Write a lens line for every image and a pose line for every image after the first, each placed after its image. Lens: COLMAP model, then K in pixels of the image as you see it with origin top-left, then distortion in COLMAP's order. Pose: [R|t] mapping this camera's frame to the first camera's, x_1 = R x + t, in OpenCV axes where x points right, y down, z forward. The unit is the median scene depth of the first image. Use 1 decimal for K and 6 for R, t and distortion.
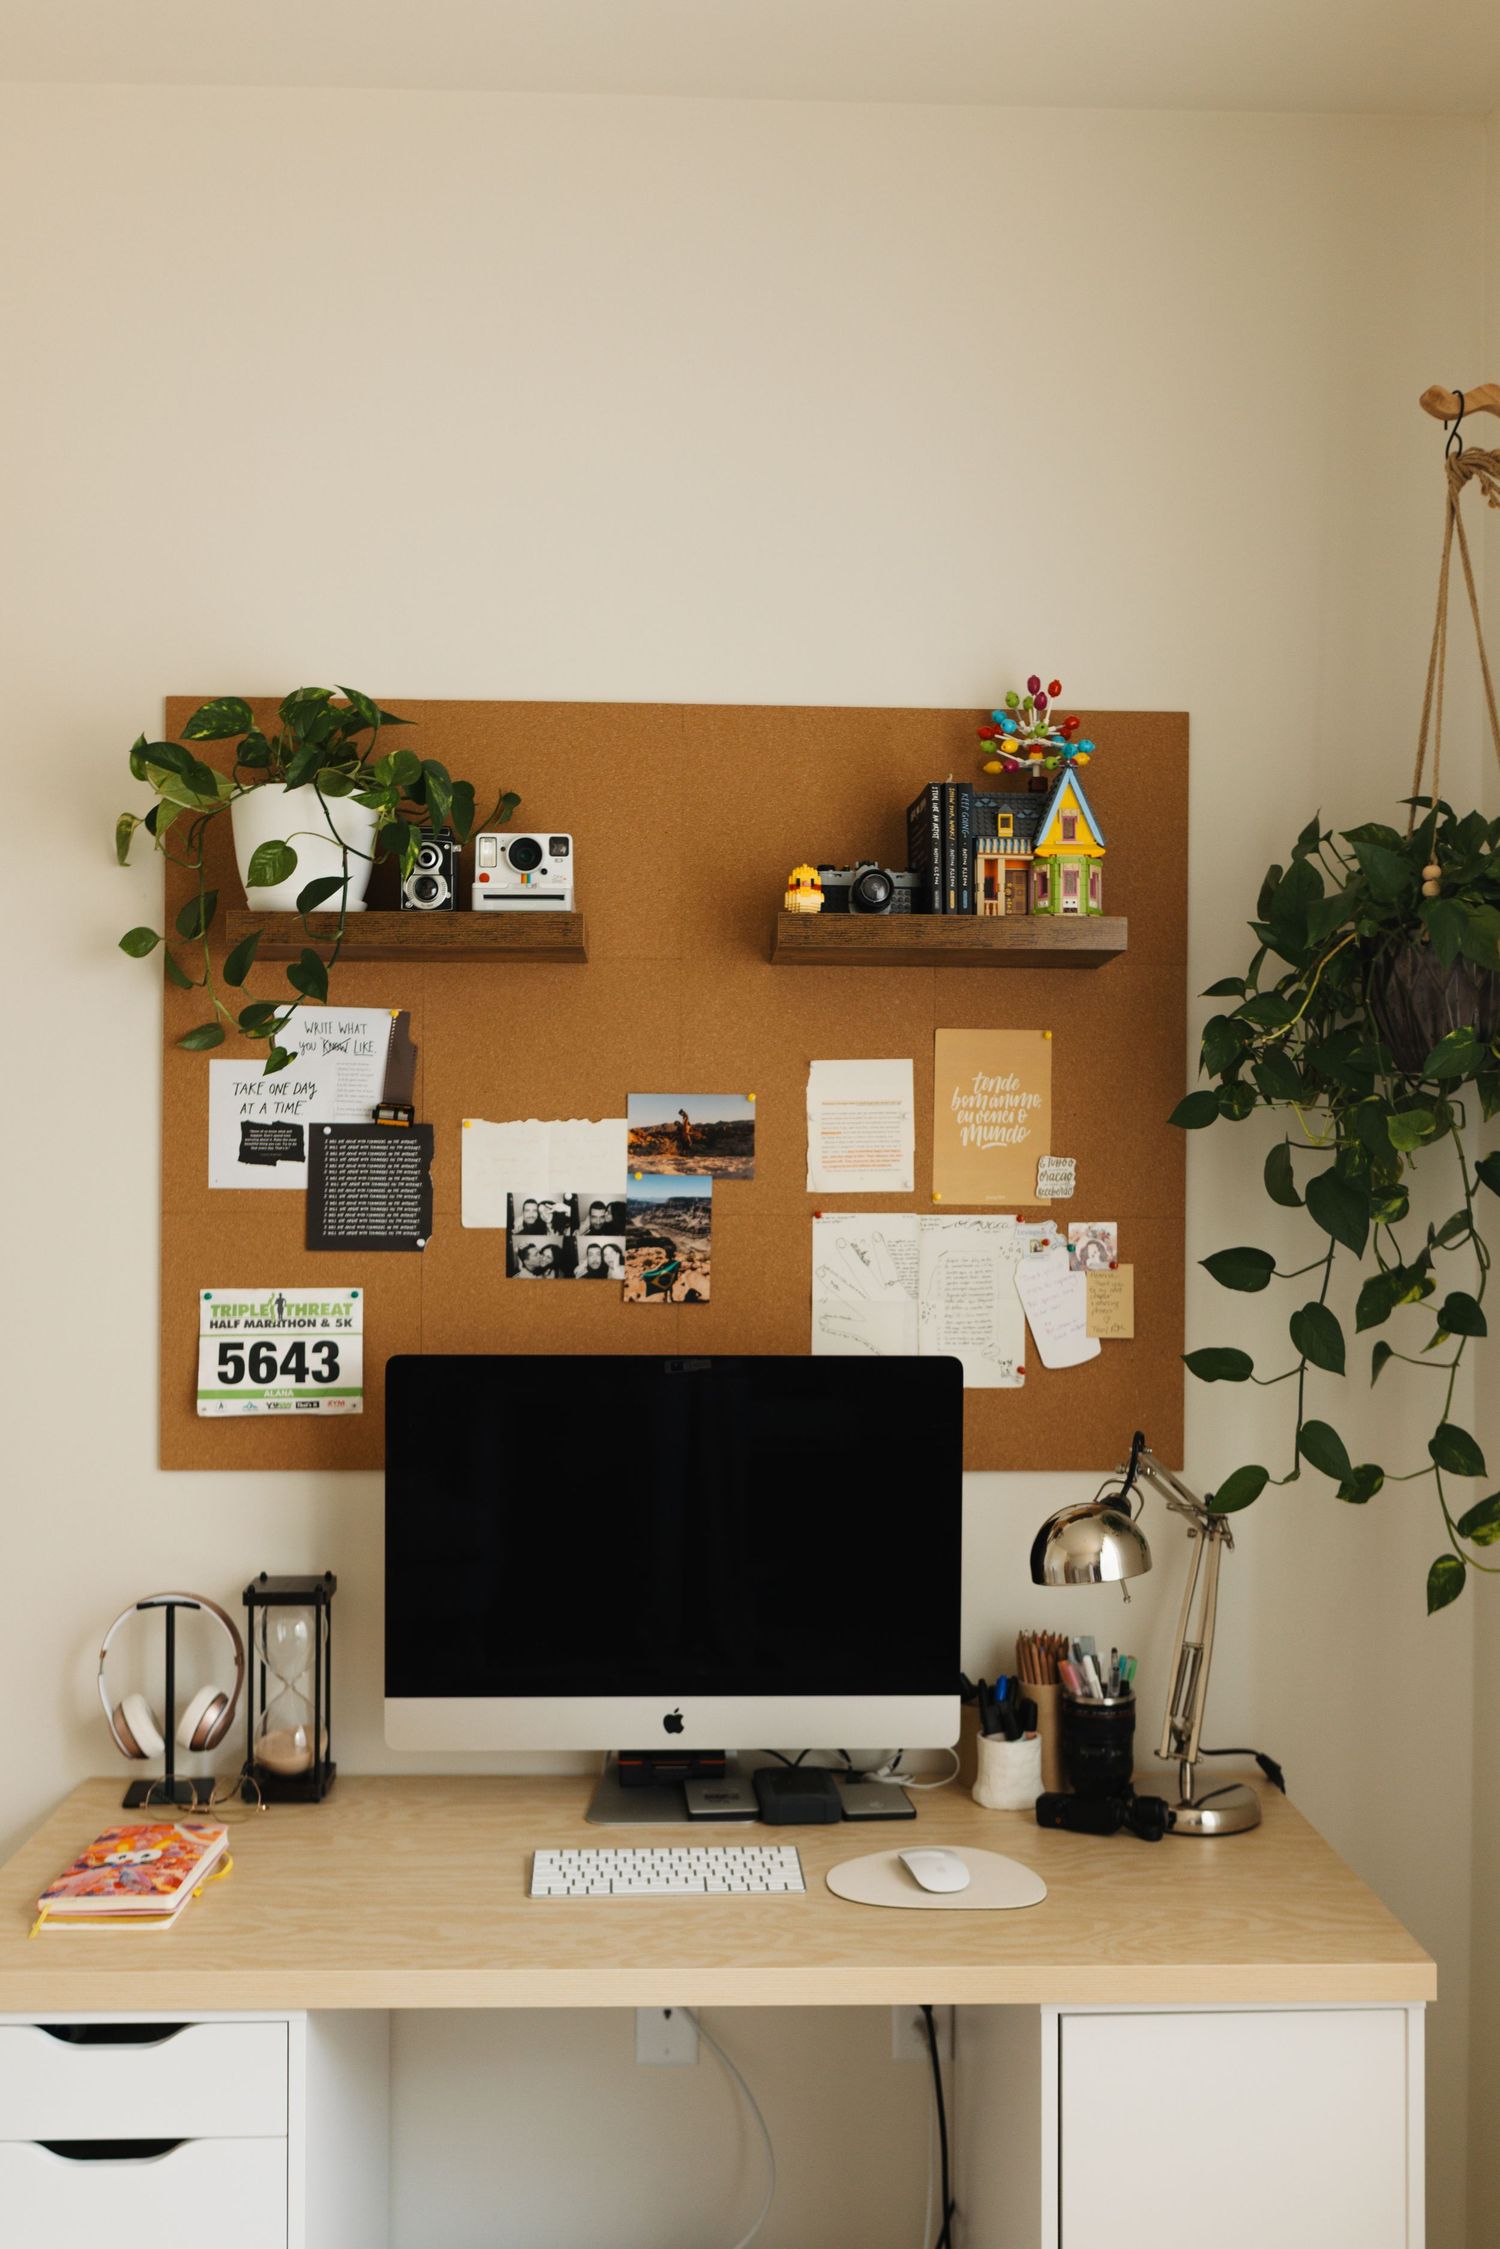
lens RADIAL K [[2171.9, 0, 751.5], [0, 2171.9, 1134.7], [0, 0, 1]] dist [0.005484, 0.000000]
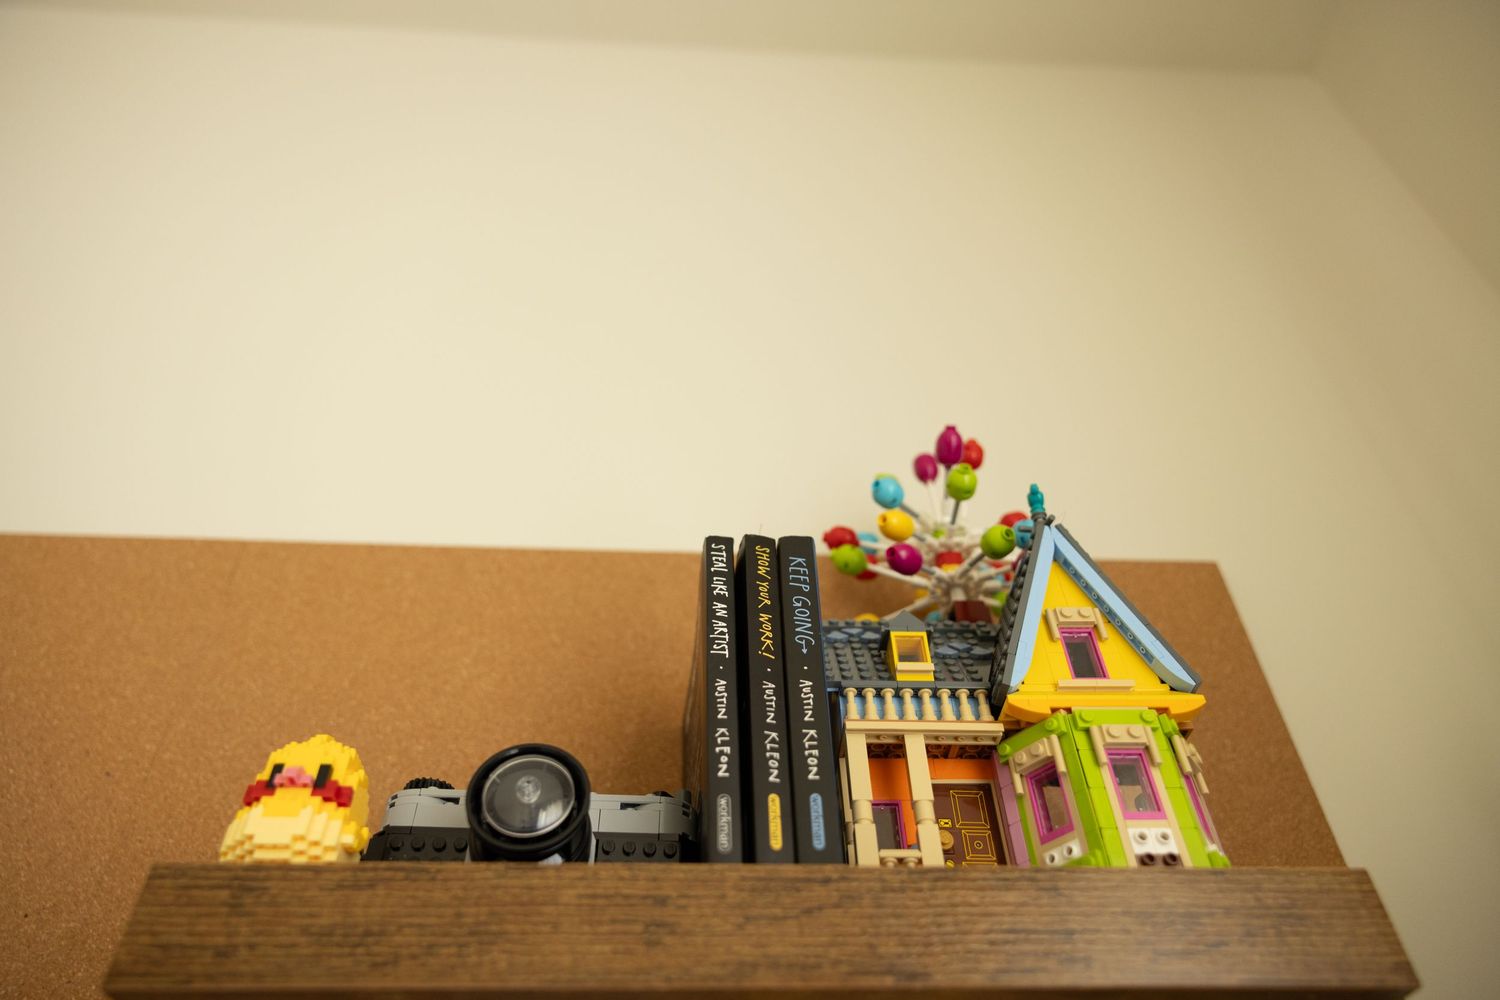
lens RADIAL K [[982.2, 0, 749.1], [0, 982.2, 502.0], [0, 0, 1]] dist [0.003577, 0.005161]
pose [[0.999637, -0.009618, 0.025164, 0.081626], [0.023995, 0.742498, -0.669418, -0.047059], [-0.012246, 0.669779, 0.742459, 0.824987]]
